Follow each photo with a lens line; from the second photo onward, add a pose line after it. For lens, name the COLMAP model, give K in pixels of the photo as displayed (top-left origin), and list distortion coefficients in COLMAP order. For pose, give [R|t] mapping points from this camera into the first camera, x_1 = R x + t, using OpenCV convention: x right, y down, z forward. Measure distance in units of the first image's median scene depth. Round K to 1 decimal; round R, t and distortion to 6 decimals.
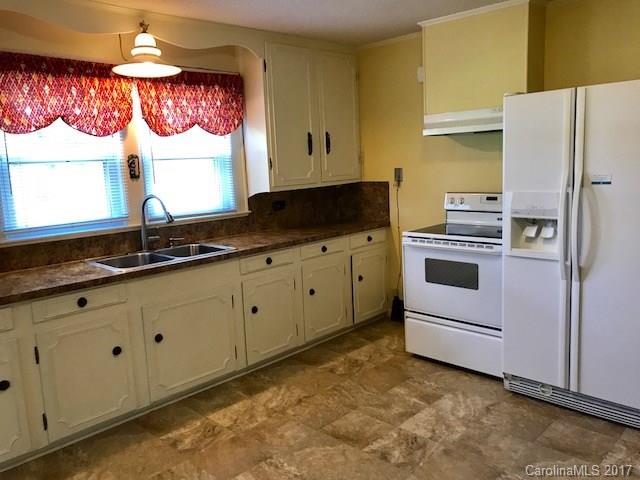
lens RADIAL K [[531.5, 0, 320.6], [0, 531.5, 241.9], [0, 0, 1]] dist [0.054150, -0.032167]
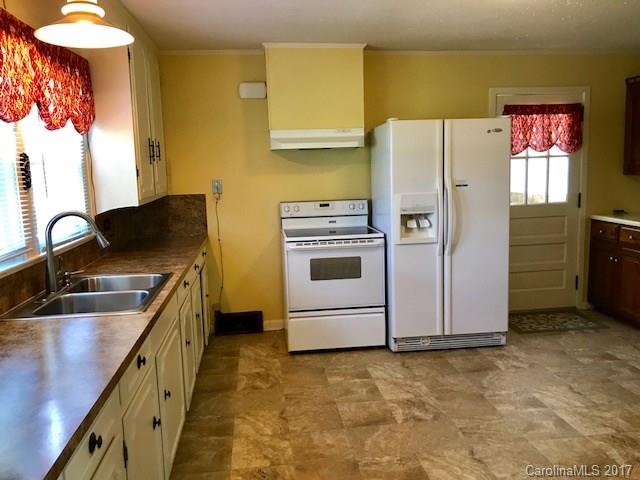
lens RADIAL K [[531.5, 0, 321.3], [0, 531.5, 238.6], [0, 0, 1]] dist [0.054150, -0.032167]
pose [[0.619779, -0.078882, 0.780802, -0.687892], [0.122346, 0.992482, 0.003152, -0.013161], [-0.775181, 0.093575, 0.624771, 0.311551]]
